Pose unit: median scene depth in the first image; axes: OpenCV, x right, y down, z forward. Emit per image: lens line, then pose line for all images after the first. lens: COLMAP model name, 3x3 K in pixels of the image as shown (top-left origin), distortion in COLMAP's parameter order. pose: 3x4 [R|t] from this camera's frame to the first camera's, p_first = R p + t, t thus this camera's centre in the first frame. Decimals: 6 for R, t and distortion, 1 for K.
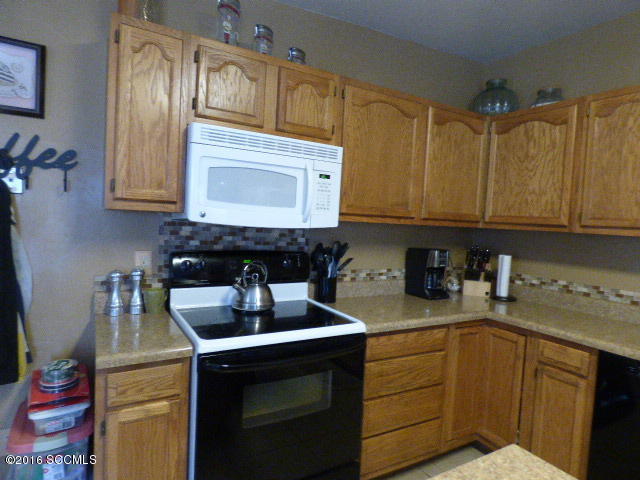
lens RADIAL K [[392.7, 0, 319.6], [0, 392.7, 240.1], [0, 0, 1]] dist [-0.008257, 0.001289]
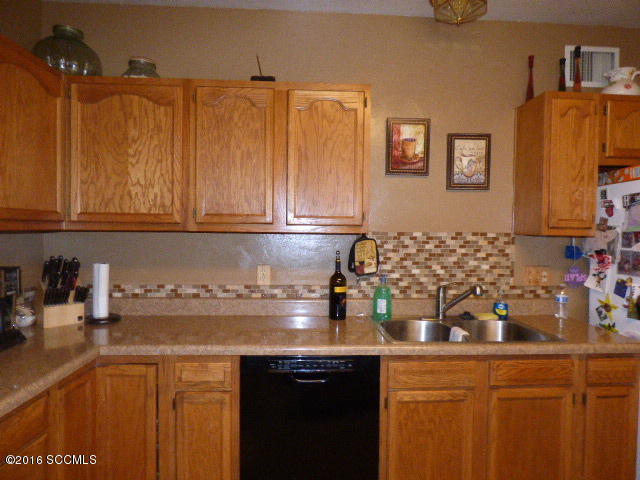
lens RADIAL K [[392.7, 0, 319.9], [0, 392.7, 238.2], [0, 0, 1]] dist [-0.008257, 0.001289]
pose [[0.465944, -0.064998, 0.882424, -0.002308], [0.061300, 0.997273, 0.041090, -0.018551], [-0.882688, 0.034947, 0.468658, 0.286398]]
